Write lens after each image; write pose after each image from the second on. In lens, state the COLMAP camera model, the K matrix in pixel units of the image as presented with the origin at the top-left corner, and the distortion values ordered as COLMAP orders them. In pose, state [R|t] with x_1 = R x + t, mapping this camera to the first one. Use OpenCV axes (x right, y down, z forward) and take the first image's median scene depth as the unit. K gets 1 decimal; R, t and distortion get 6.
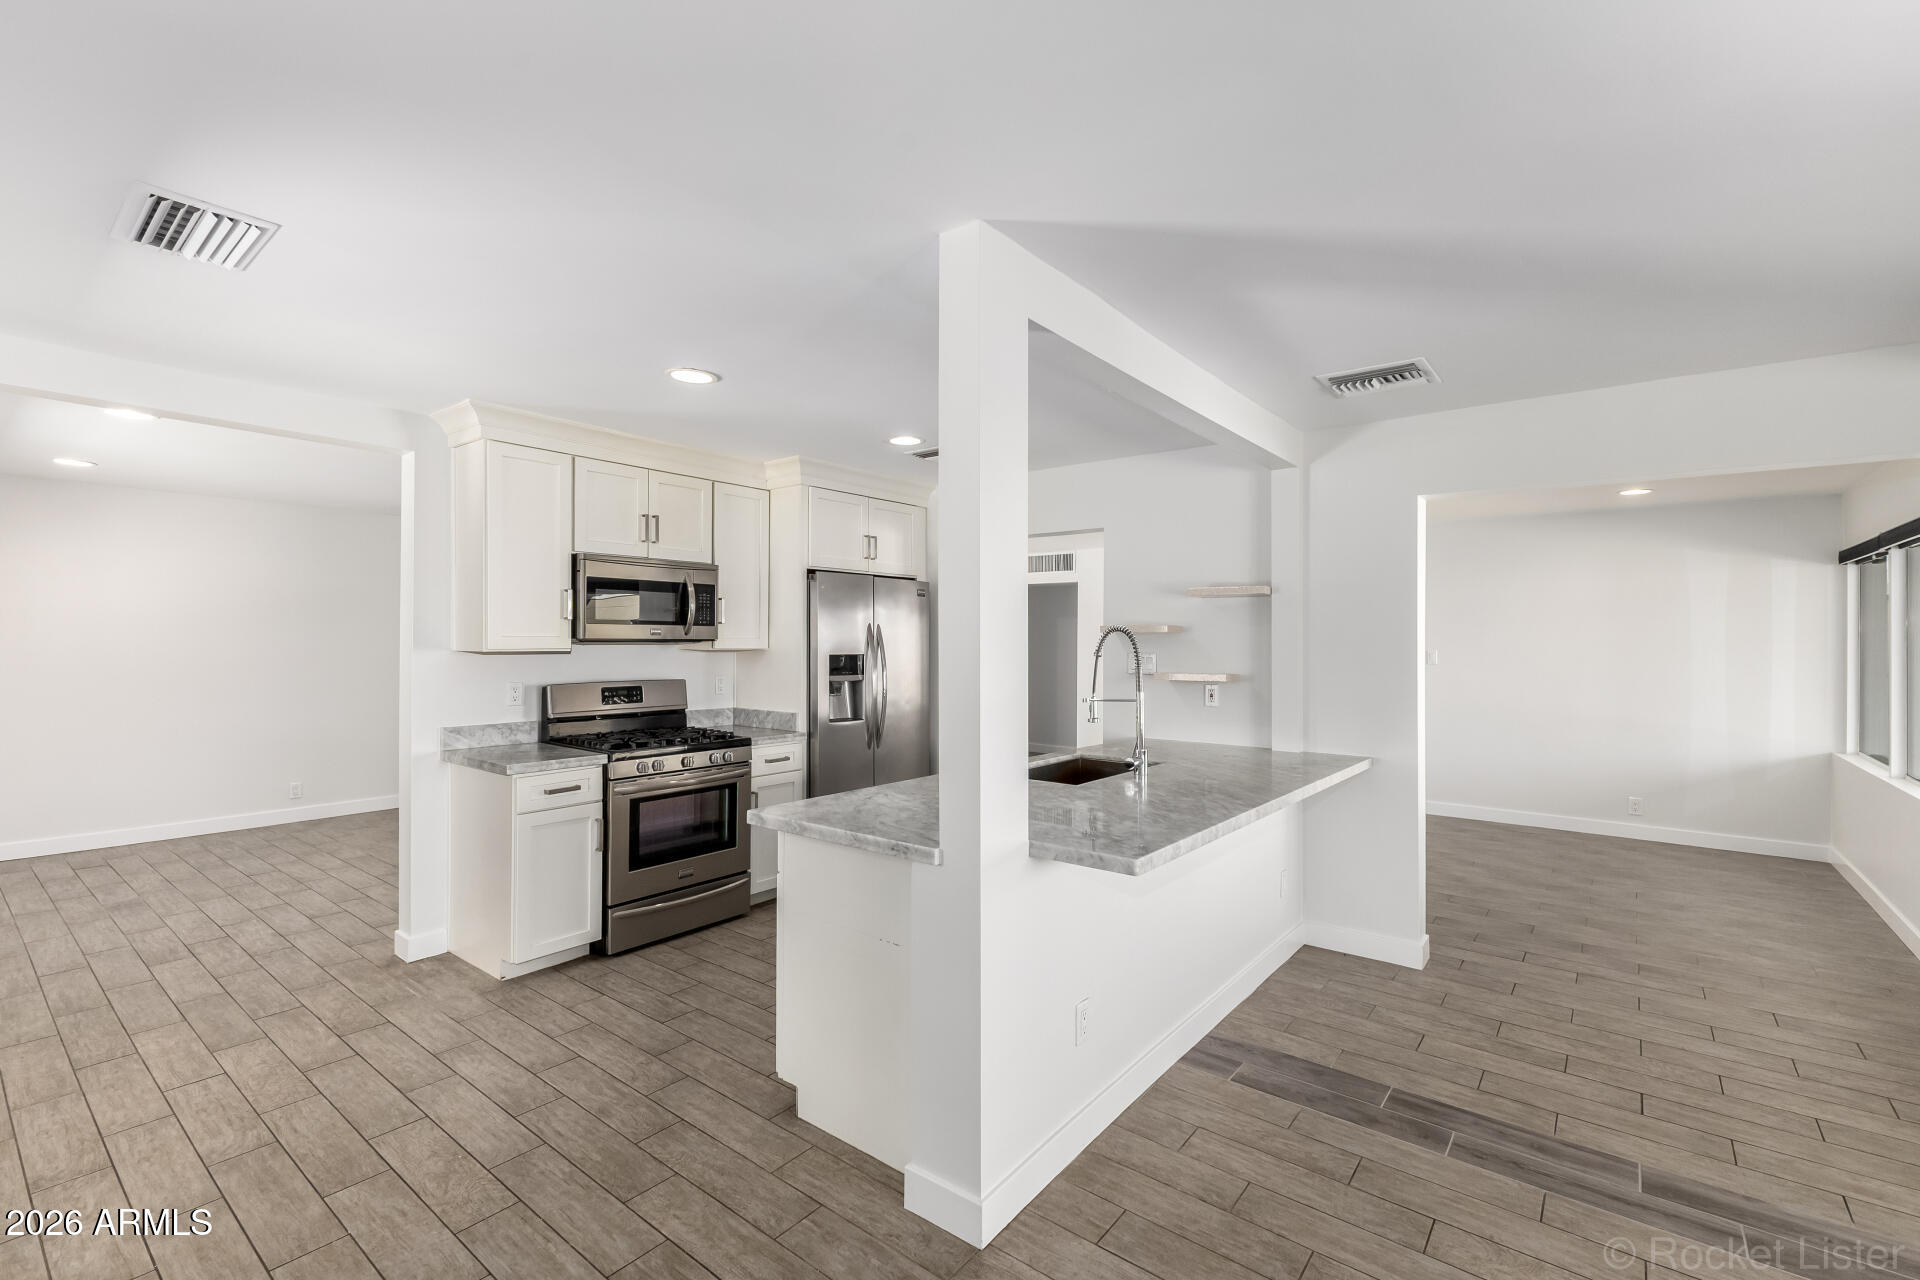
lens RADIAL K [[841.6, 0, 965.6], [0, 841.6, 642.1], [0, 0, 1]] dist [0.001143, -0.001199]
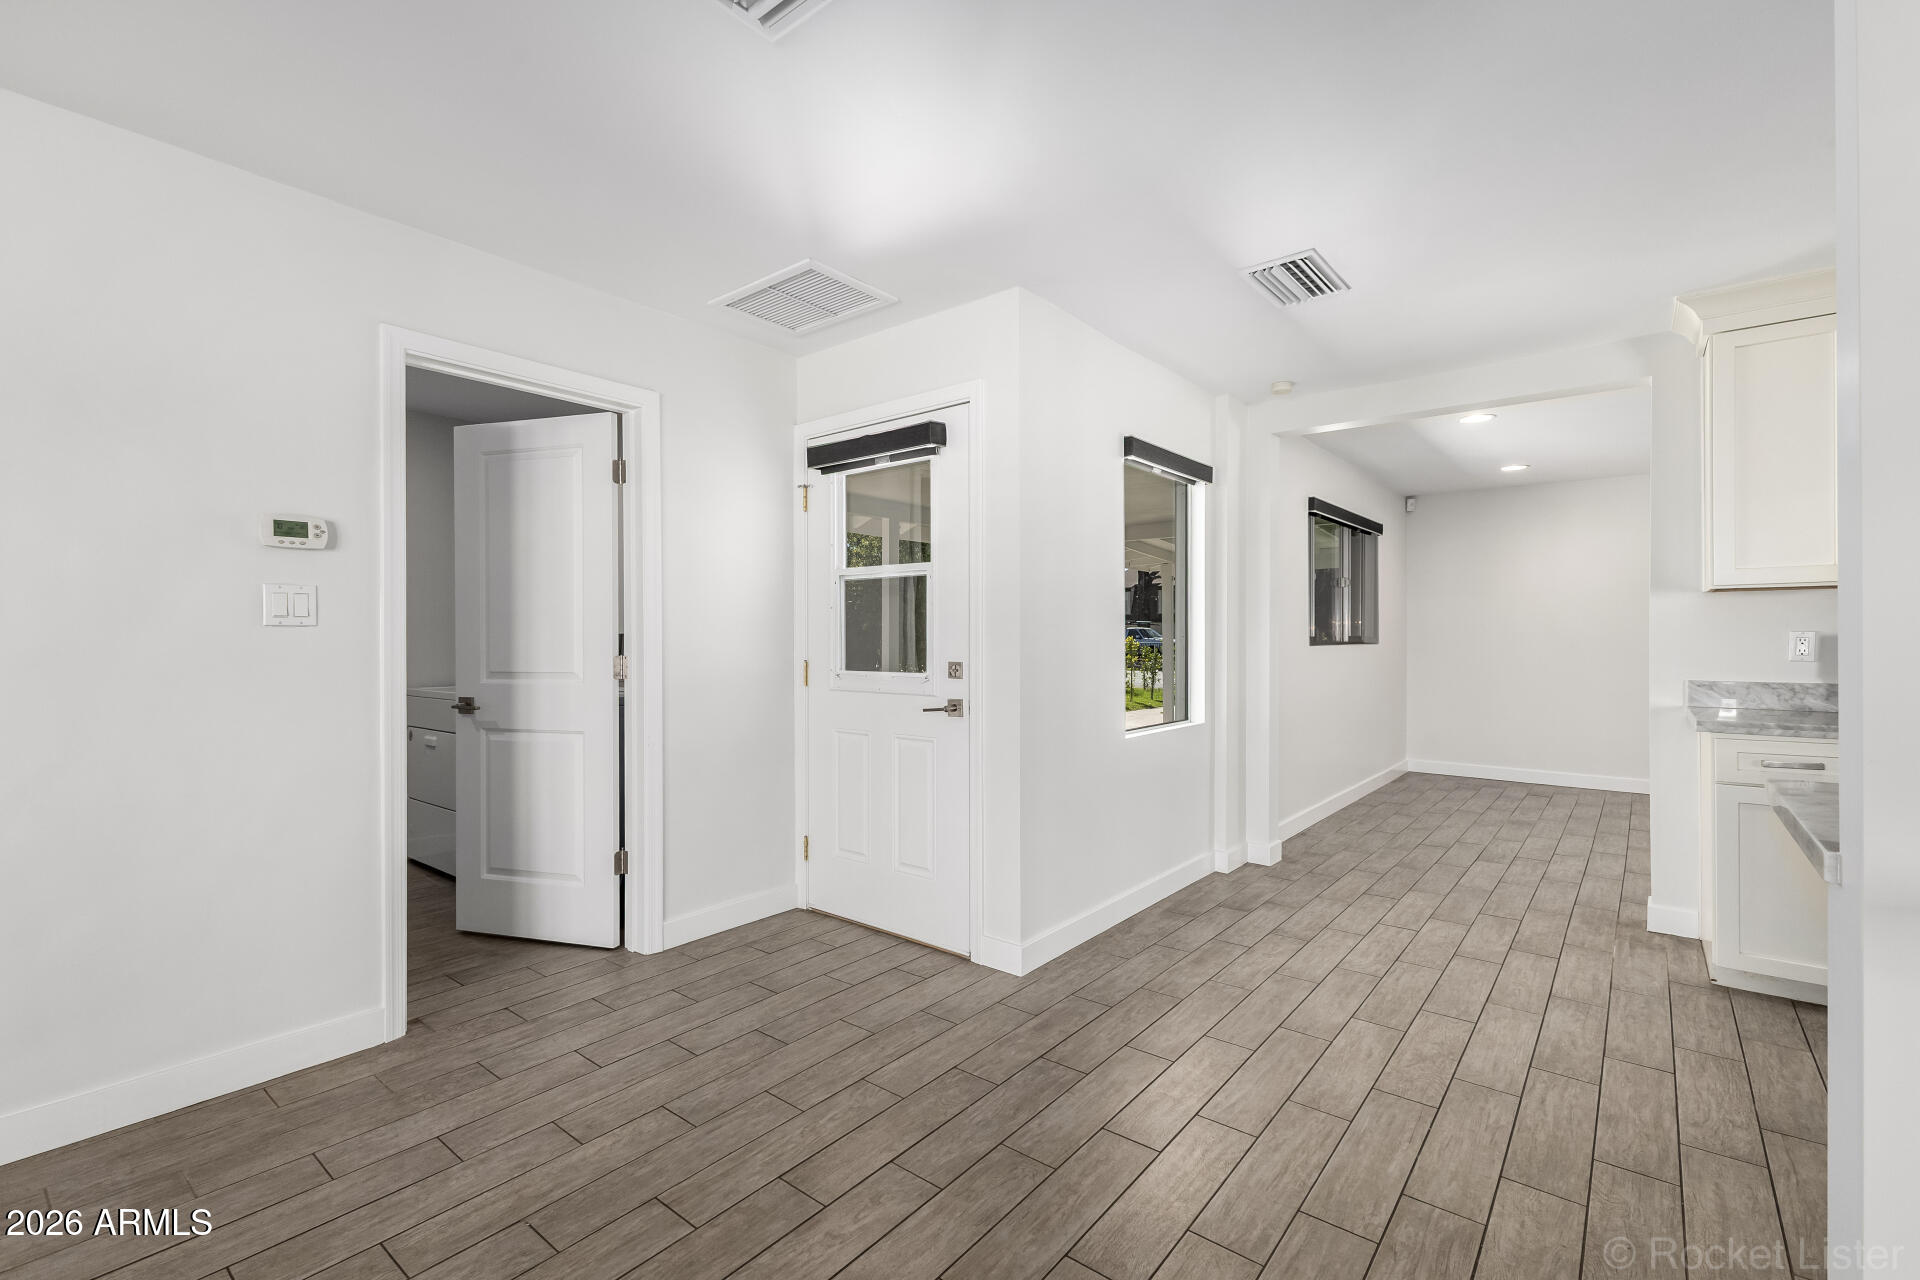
lens RADIAL K [[841.6, 0, 962.3], [0, 841.6, 636.1], [0, 0, 1]] dist [0.001143, -0.001199]
pose [[-0.024032, -0.006682, -0.999689, 0.360764], [-0.004829, 0.999967, -0.006568, 0.085069], [0.999700, 0.004670, -0.024064, 0.341795]]
